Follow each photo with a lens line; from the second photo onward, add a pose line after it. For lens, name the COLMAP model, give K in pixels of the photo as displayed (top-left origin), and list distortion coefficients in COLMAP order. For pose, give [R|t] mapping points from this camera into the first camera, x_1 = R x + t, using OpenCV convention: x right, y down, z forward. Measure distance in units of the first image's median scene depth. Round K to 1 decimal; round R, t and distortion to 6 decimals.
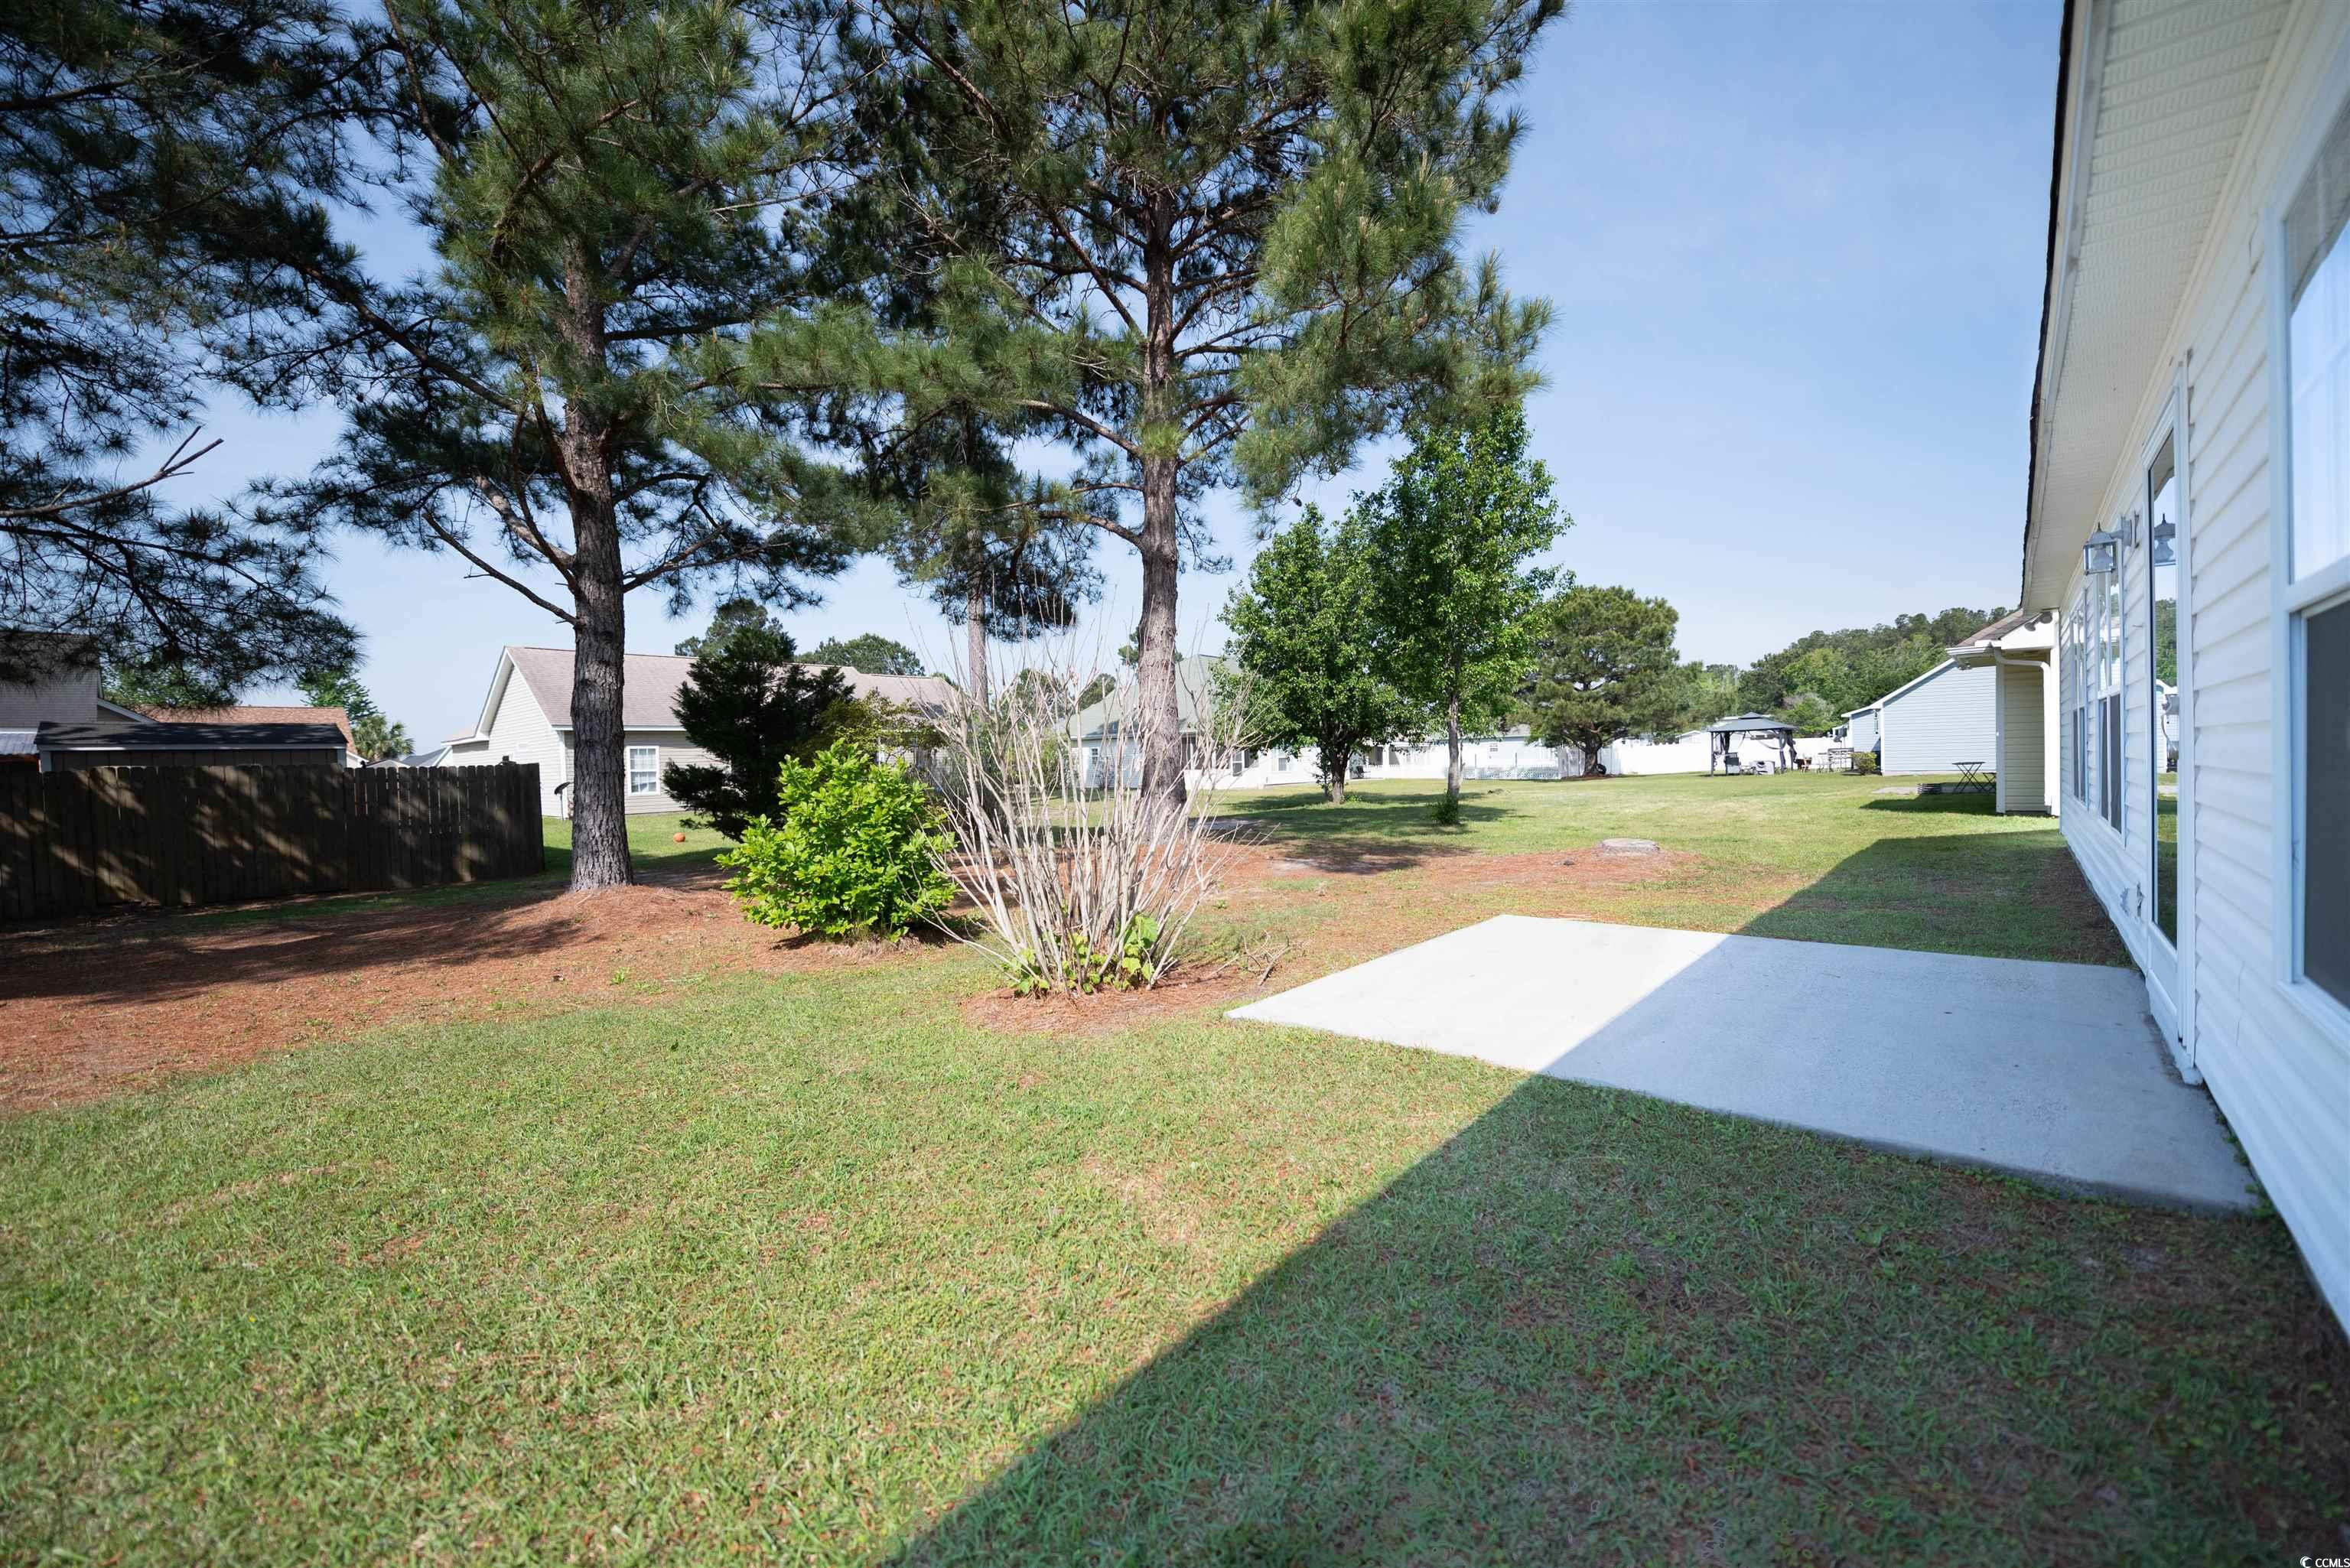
lens RADIAL K [[929.9, 0, 1175.0], [0, 929.9, 784.0], [0, 0, 1]] dist [-0.005698, -0.000558]
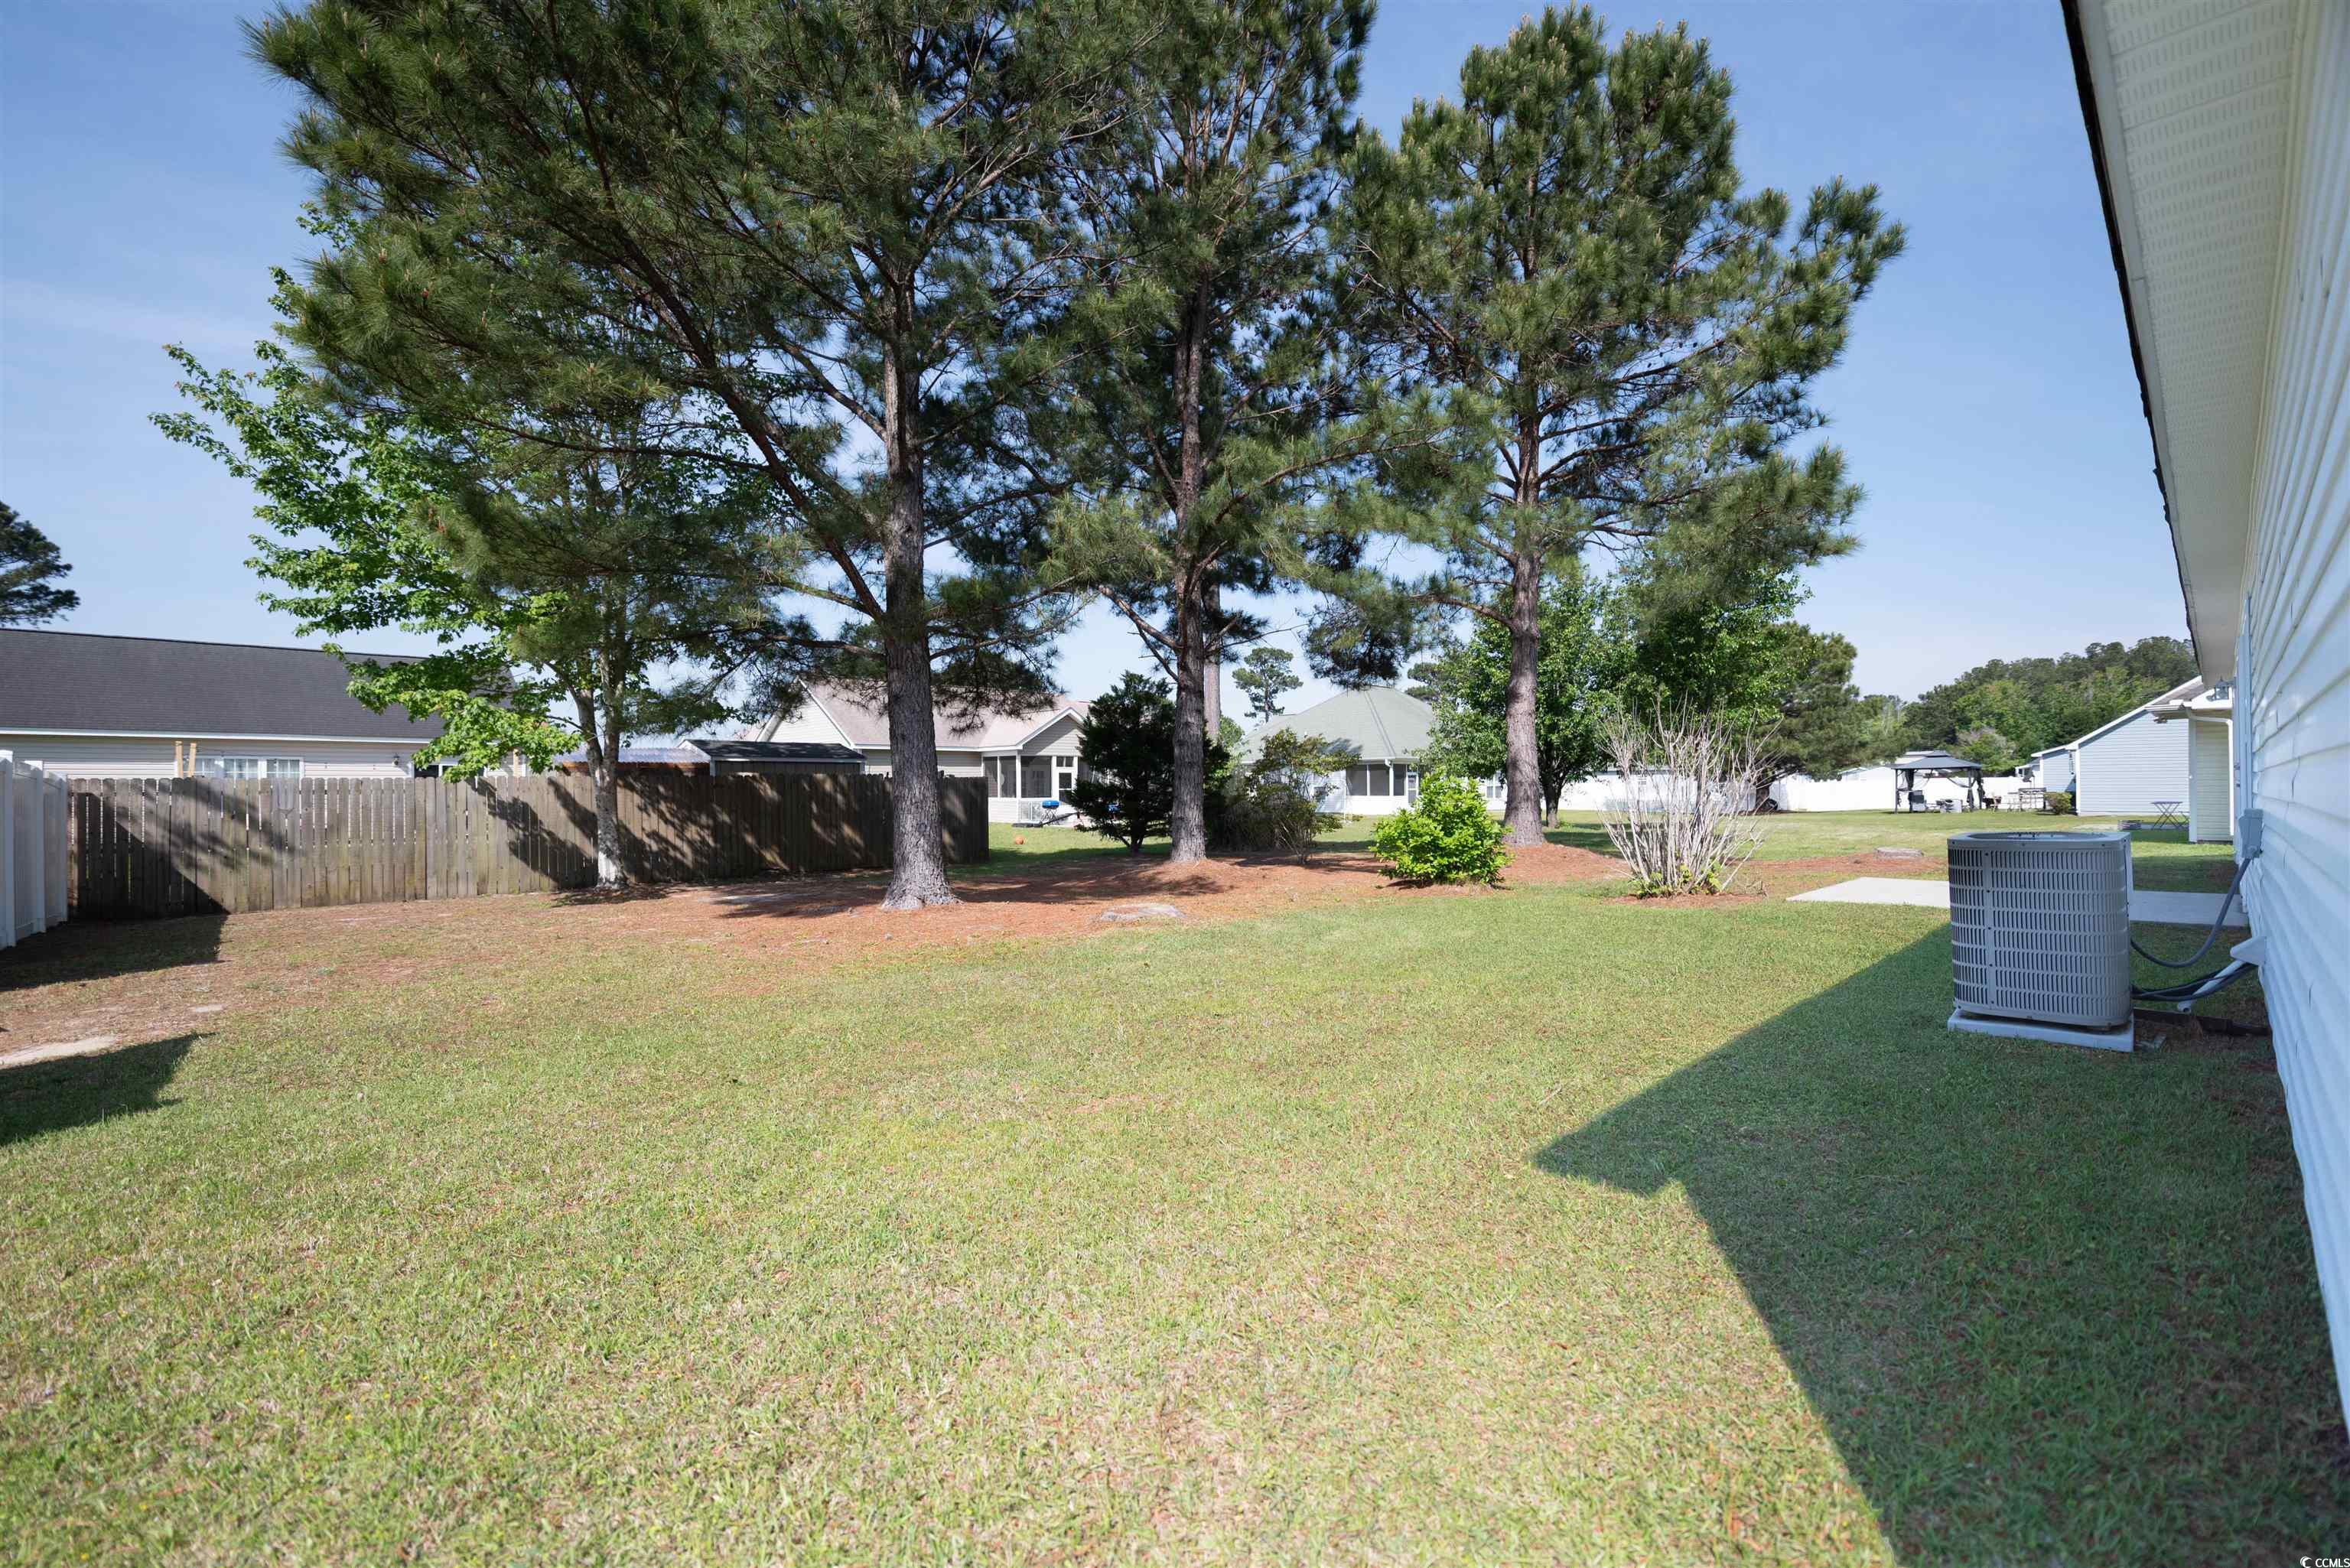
lens RADIAL K [[995.1, 0, 1175.0], [0, 995.1, 784.0], [0, 0, 1]] dist [-0.002969, -0.003435]
pose [[0.996413, 0.020136, -0.082194, -0.099046], [-0.022503, 0.999355, -0.027968, 0.006588], [0.081577, 0.029717, 0.996224, -0.119771]]
